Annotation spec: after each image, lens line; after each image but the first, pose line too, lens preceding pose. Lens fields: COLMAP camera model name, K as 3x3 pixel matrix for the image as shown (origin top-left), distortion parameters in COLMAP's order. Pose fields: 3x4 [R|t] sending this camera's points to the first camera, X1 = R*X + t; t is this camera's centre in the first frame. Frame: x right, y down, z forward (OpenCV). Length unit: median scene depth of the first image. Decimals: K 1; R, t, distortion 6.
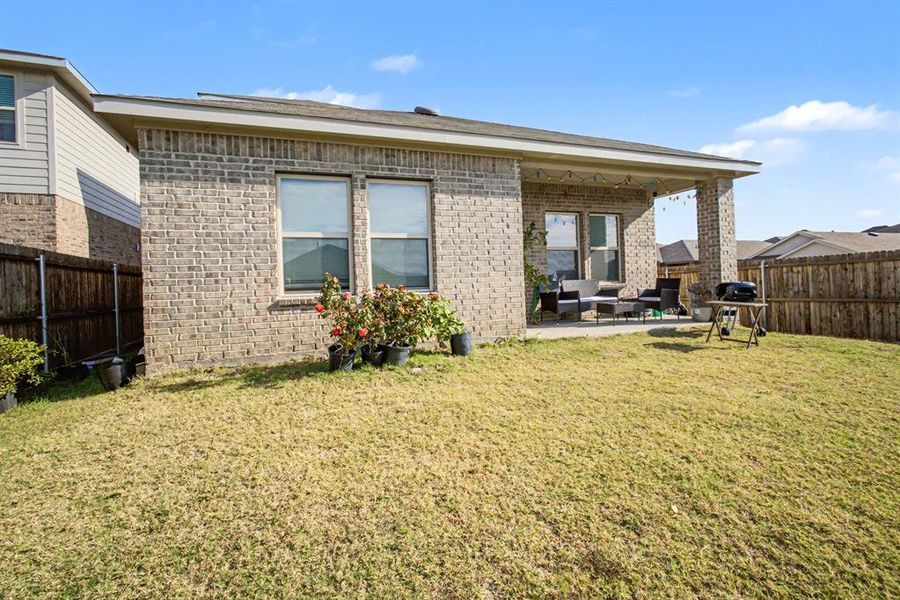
lens RADIAL K [[414.4, 0, 449.7], [0, 414.4, 287.0], [0, 0, 1]] dist [-0.000337, 0.000023]
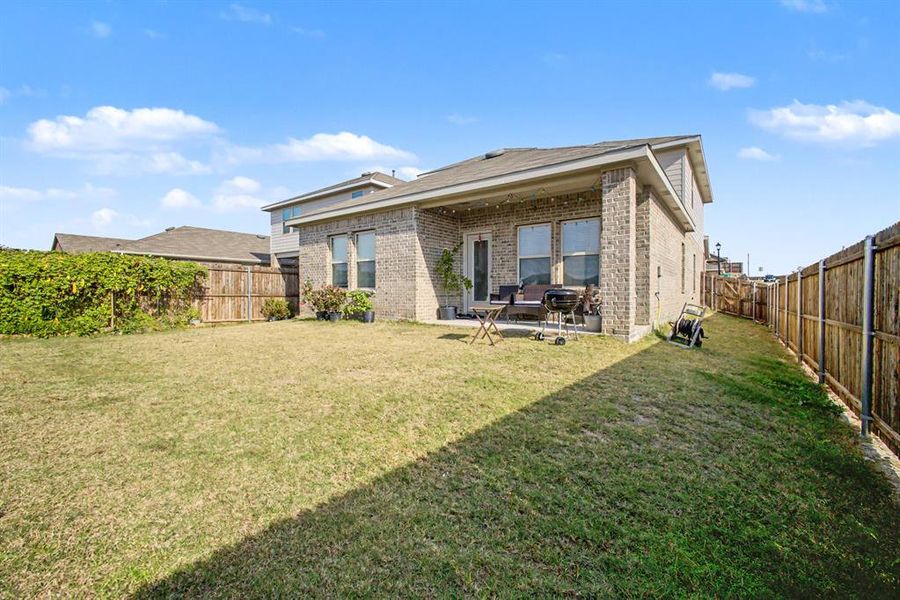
lens RADIAL K [[381.1, 0, 450.2], [0, 381.1, 298.0], [0, 0, 1]] dist [-0.015006, 0.006198]
pose [[0.545814, 0.052463, -0.836263, 1.470985], [-0.014687, 0.998484, 0.053055, -0.045900], [0.837778, -0.016676, 0.545756, 0.343578]]
